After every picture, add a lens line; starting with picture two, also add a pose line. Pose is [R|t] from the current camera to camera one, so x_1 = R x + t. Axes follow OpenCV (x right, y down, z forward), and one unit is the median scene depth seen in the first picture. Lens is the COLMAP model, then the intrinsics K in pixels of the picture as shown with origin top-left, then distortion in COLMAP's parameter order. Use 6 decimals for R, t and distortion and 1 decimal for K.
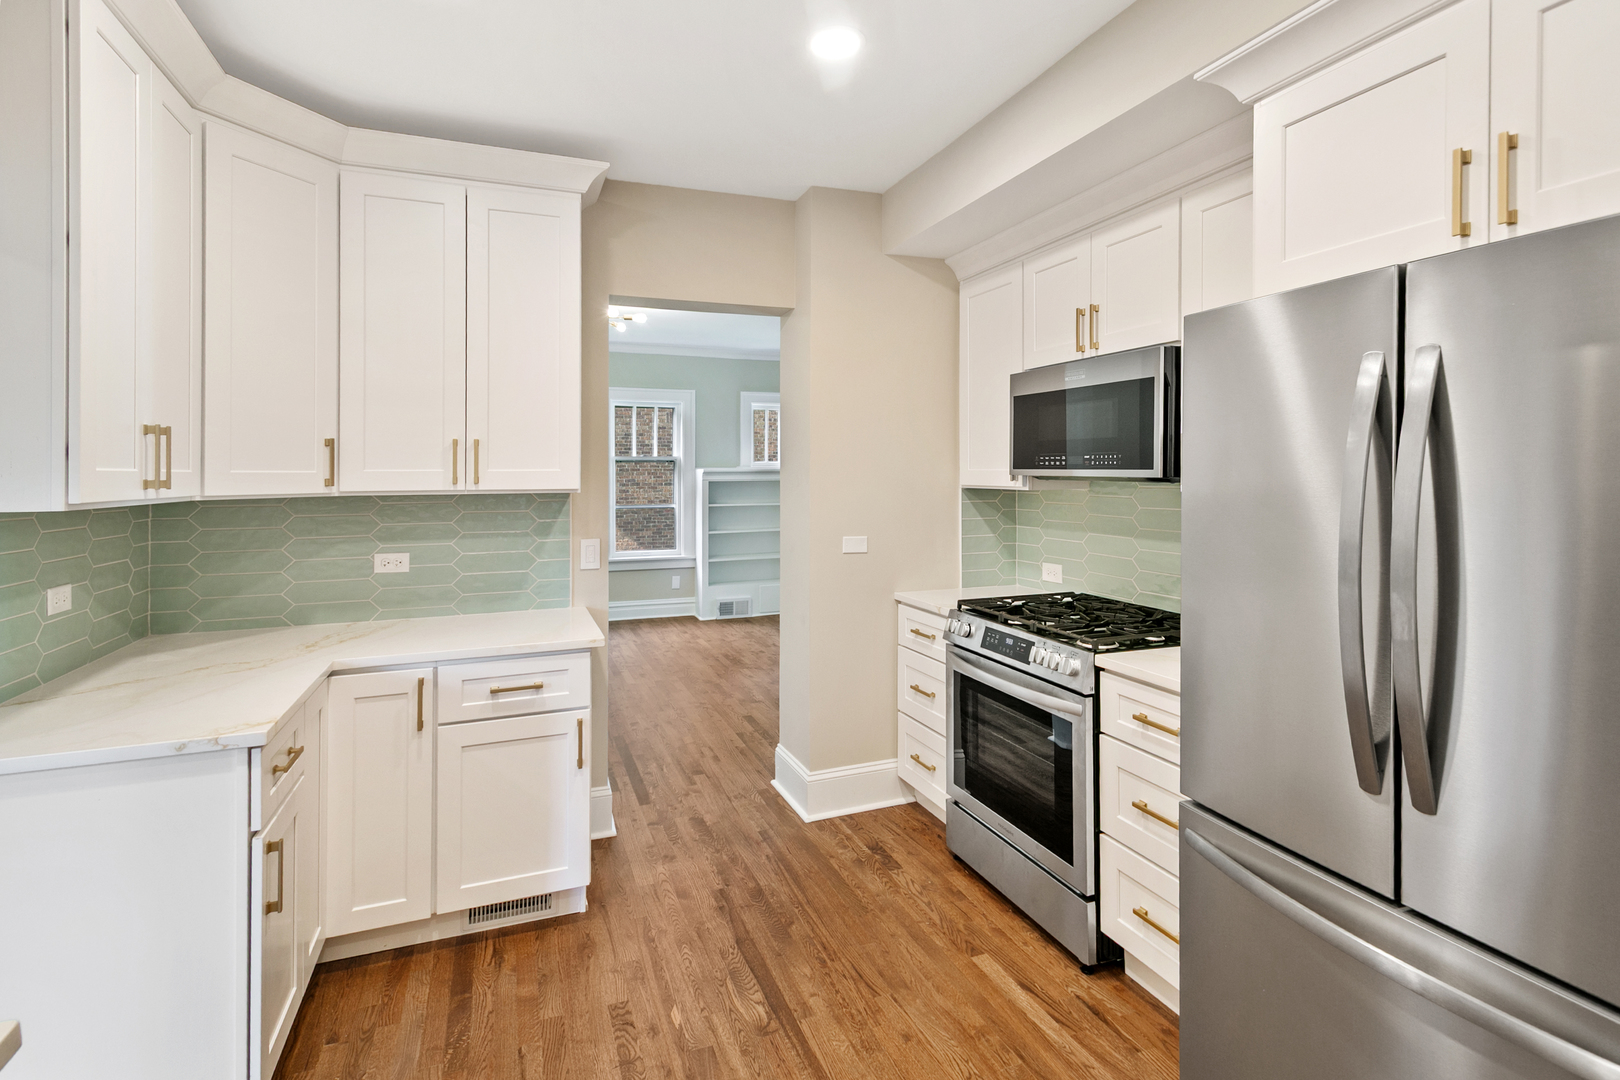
lens RADIAL K [[766.6, 0, 809.4], [0, 766.6, 465.6], [0, 0, 1]] dist [0.001182, 0.000033]
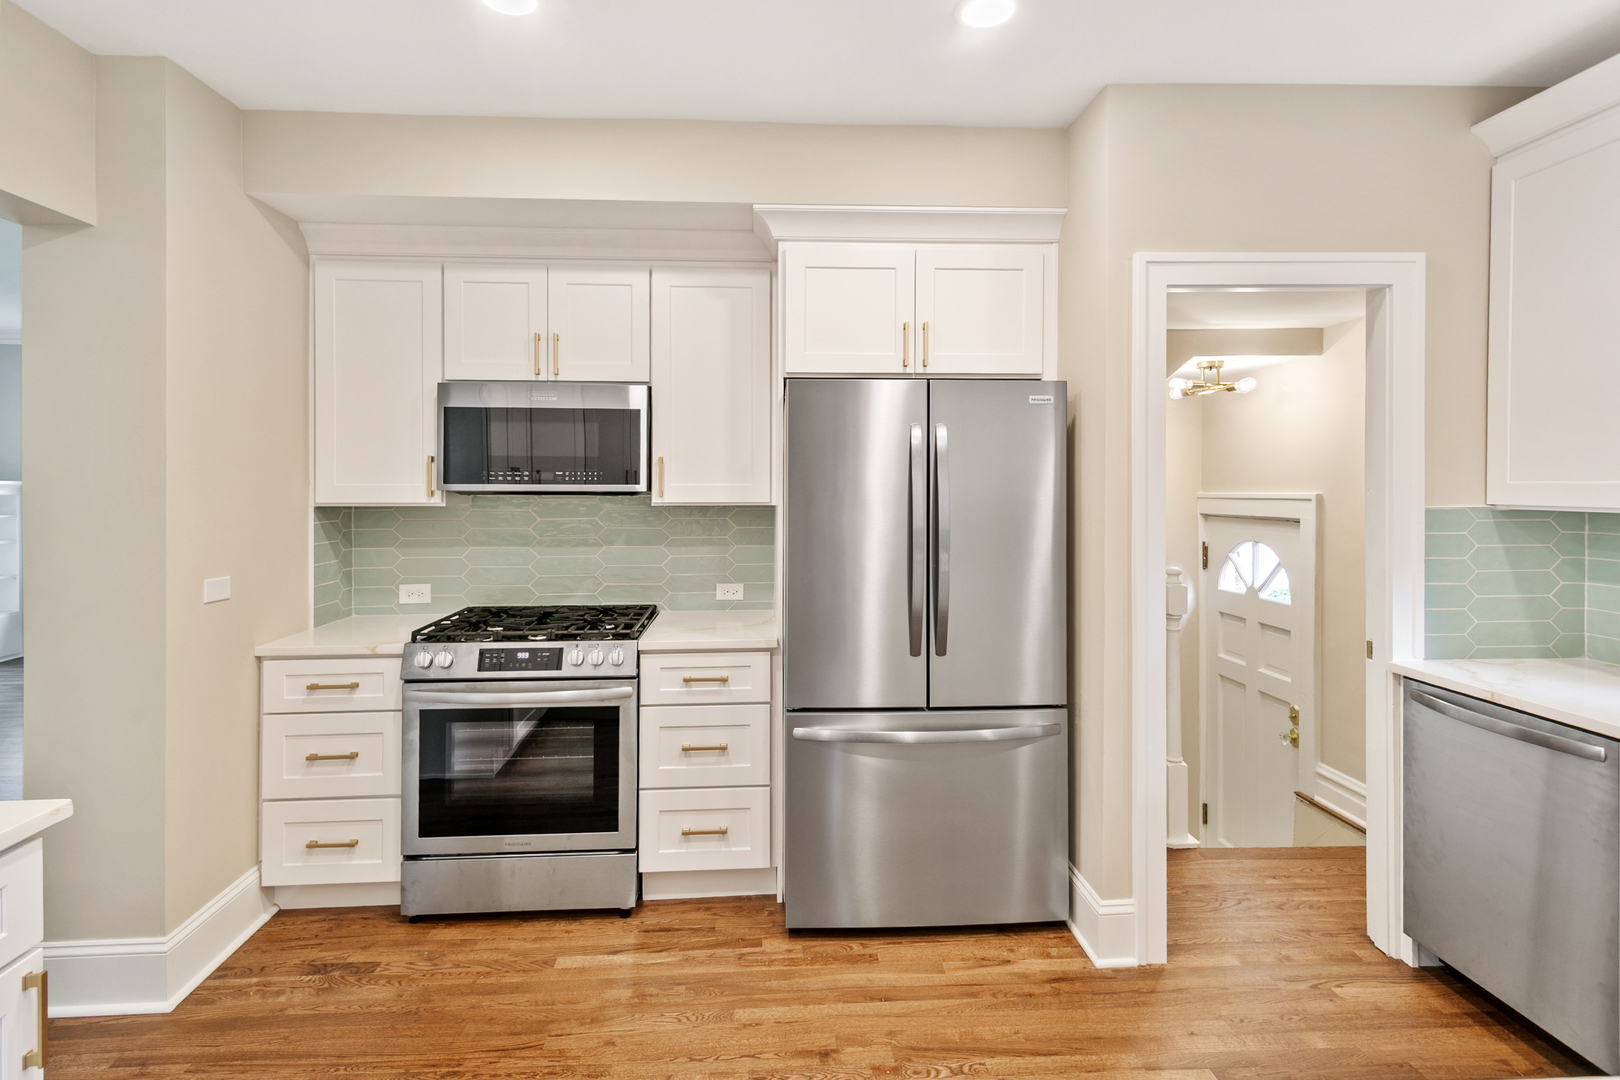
lens RADIAL K [[778.1, 0, 790.2], [0, 778.1, 484.8], [0, 0, 1]] dist [0.001727, -0.000864]
pose [[0.320742, 0.000526, 0.947166, -0.561149], [-0.007314, 0.999971, 0.001921, 0.000742], [-0.947138, -0.007544, 0.320737, 0.323443]]
